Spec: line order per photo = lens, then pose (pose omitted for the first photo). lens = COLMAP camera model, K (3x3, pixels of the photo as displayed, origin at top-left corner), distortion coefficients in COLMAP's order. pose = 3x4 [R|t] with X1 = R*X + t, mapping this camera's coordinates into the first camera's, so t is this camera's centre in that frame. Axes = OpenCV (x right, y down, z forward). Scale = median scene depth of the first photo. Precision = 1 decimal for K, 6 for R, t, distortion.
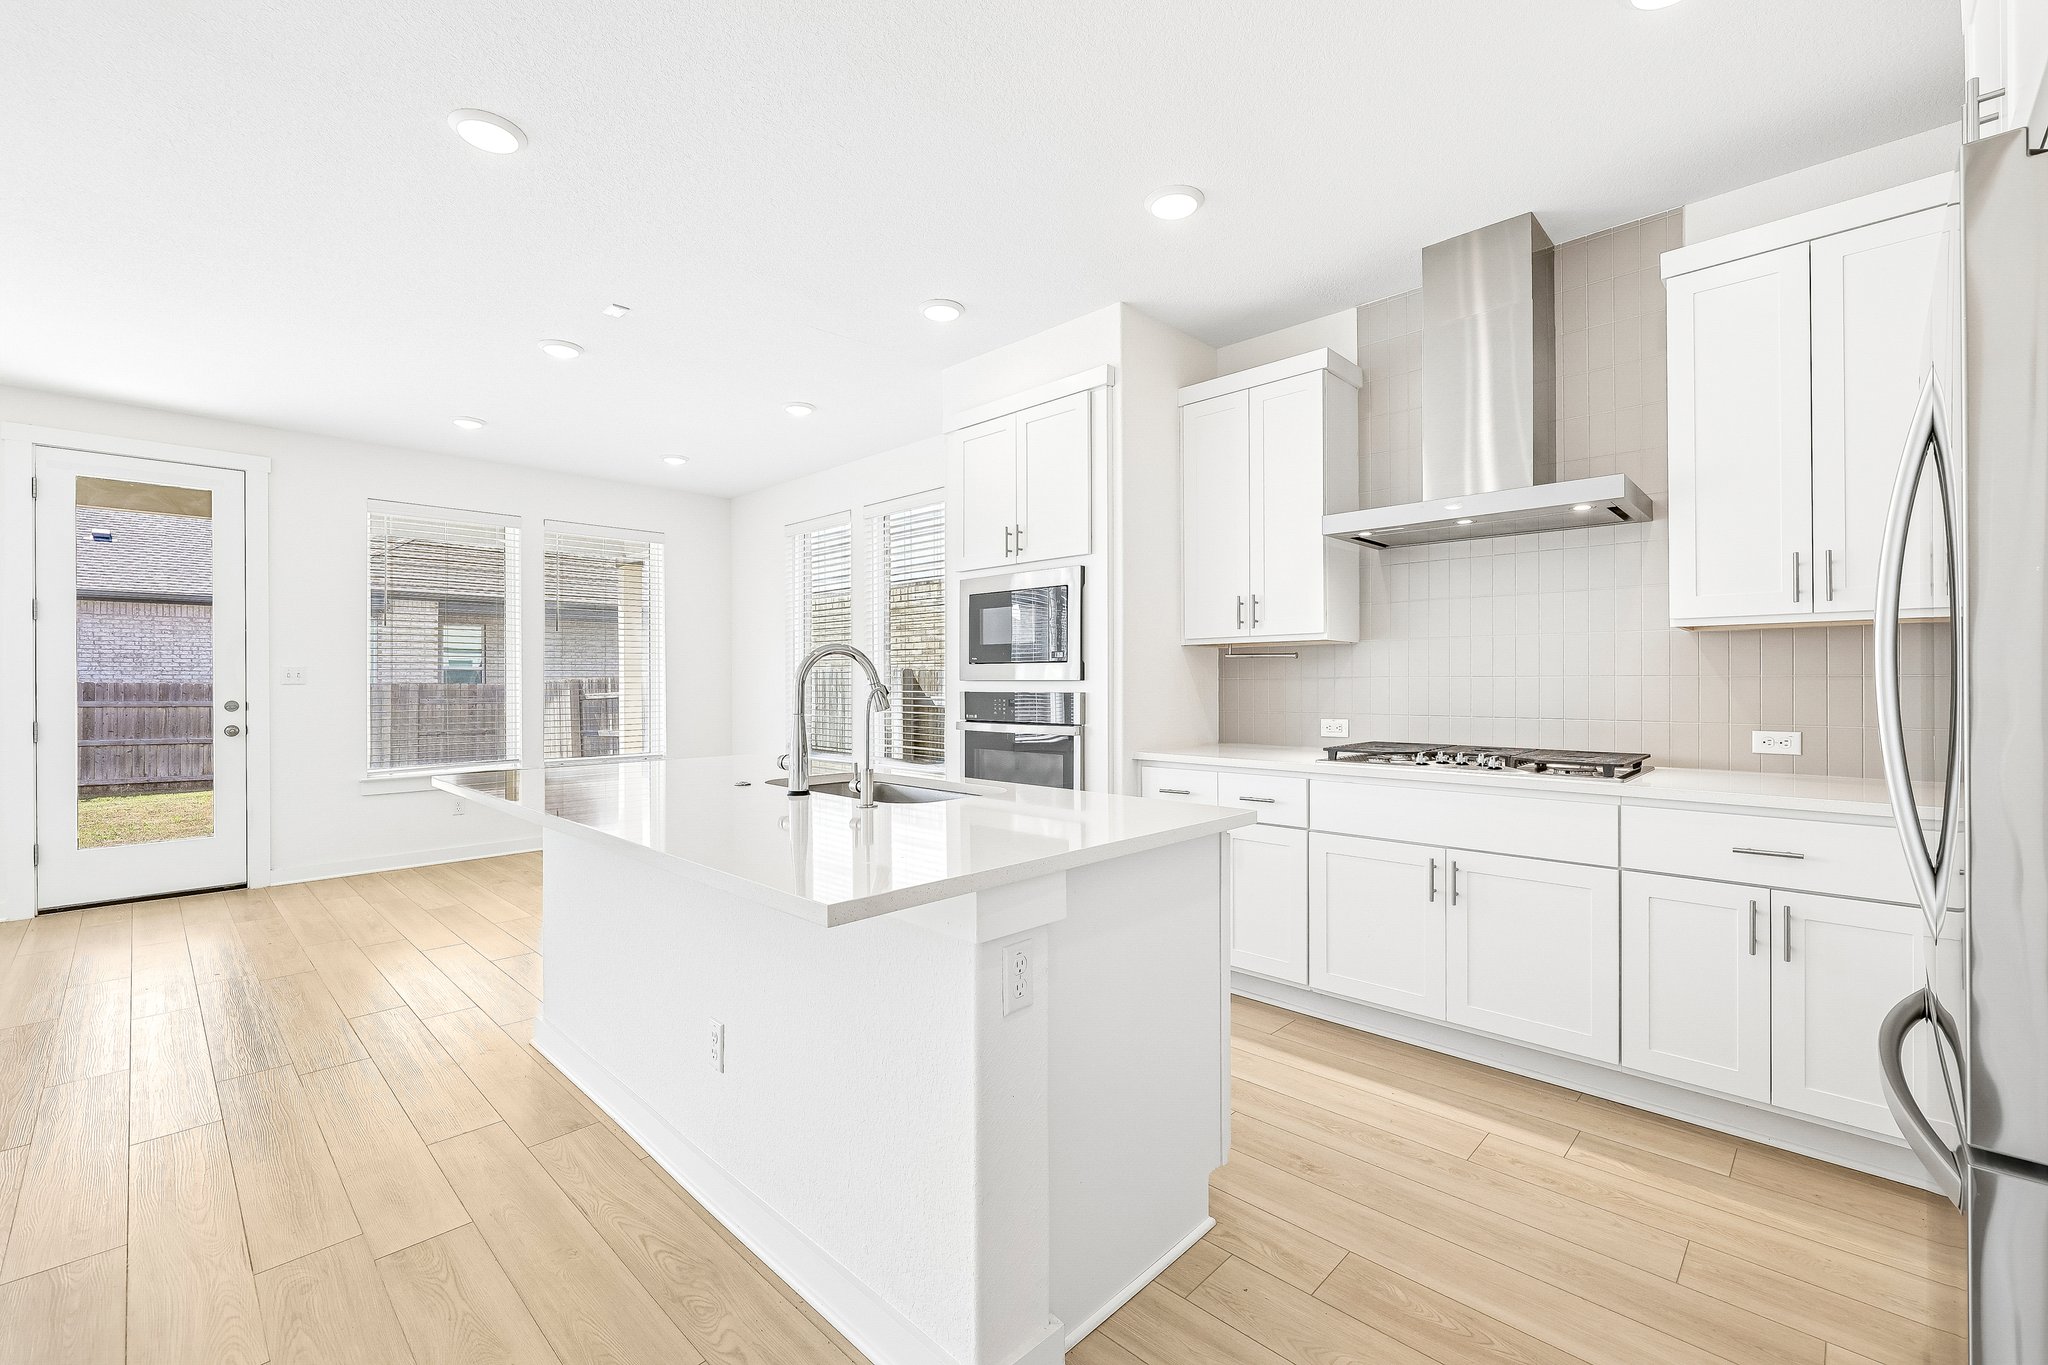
lens RADIAL K [[873.8, 0, 1037.6], [0, 873.8, 676.8], [0, 0, 1]] dist [0.000137, 0.000114]
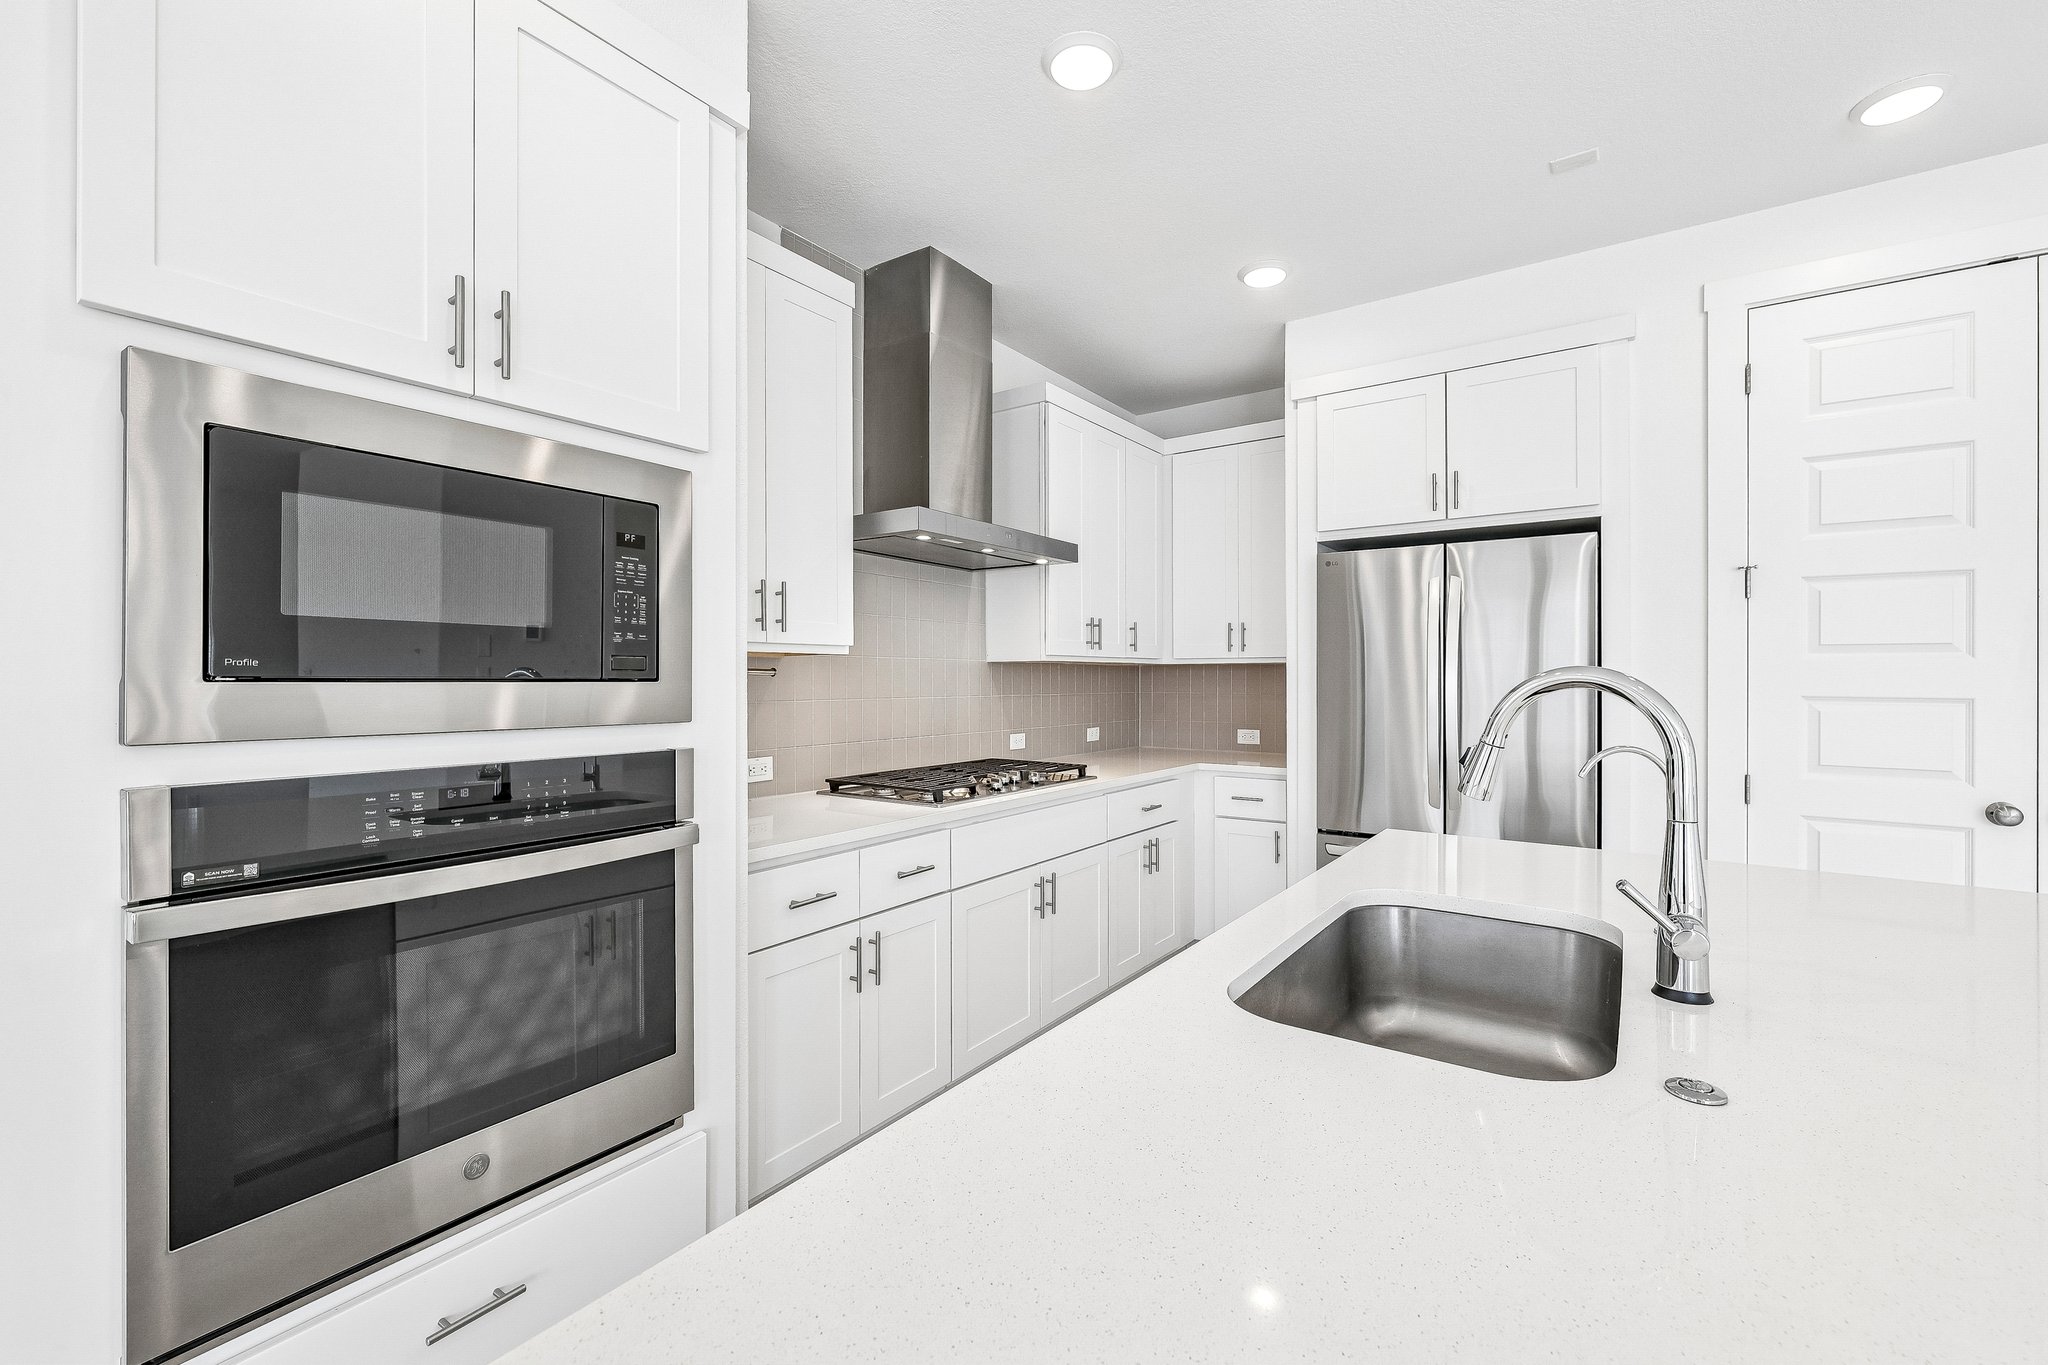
lens RADIAL K [[873.8, 0, 1039.9], [0, 873.8, 674.9], [0, 0, 1]] dist [0.000137, 0.000114]
pose [[-0.164076, 0.006179, 0.986428, -0.345439], [-0.005355, 0.999960, -0.007155, -0.014554], [-0.986433, -0.006456, -0.164036, 0.714390]]
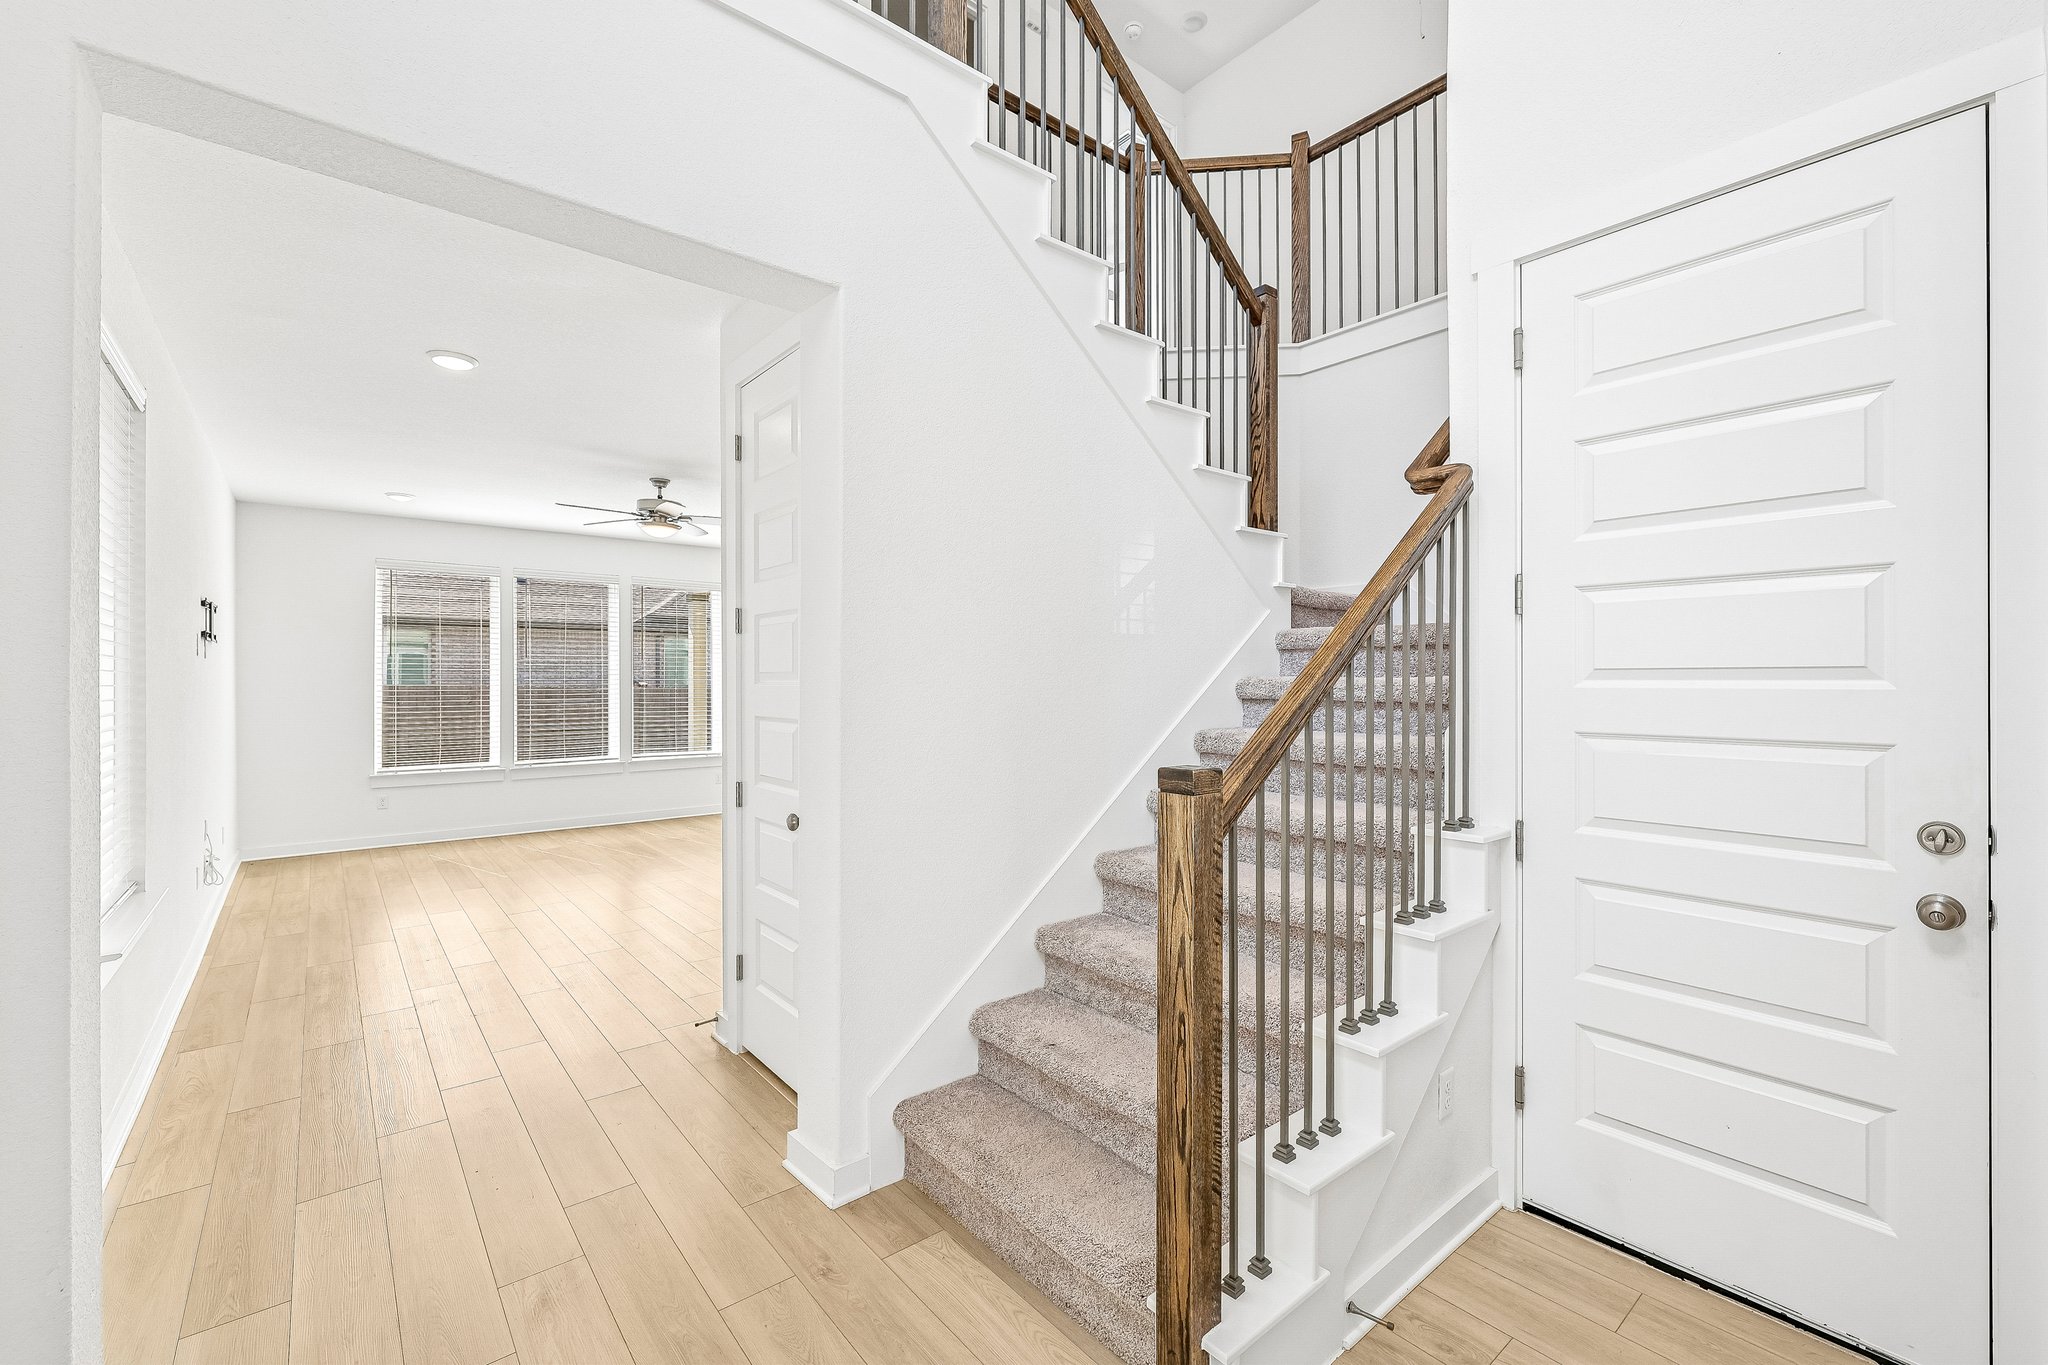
lens RADIAL K [[873.8, 0, 1022.7], [0, 873.8, 677.4], [0, 0, 1]] dist [0.000137, 0.000114]
pose [[0.993977, 0.002862, -0.109551, -0.392927], [-0.002700, 0.999995, 0.001621, -0.042720], [0.109555, -0.001315, 0.993980, -1.090551]]
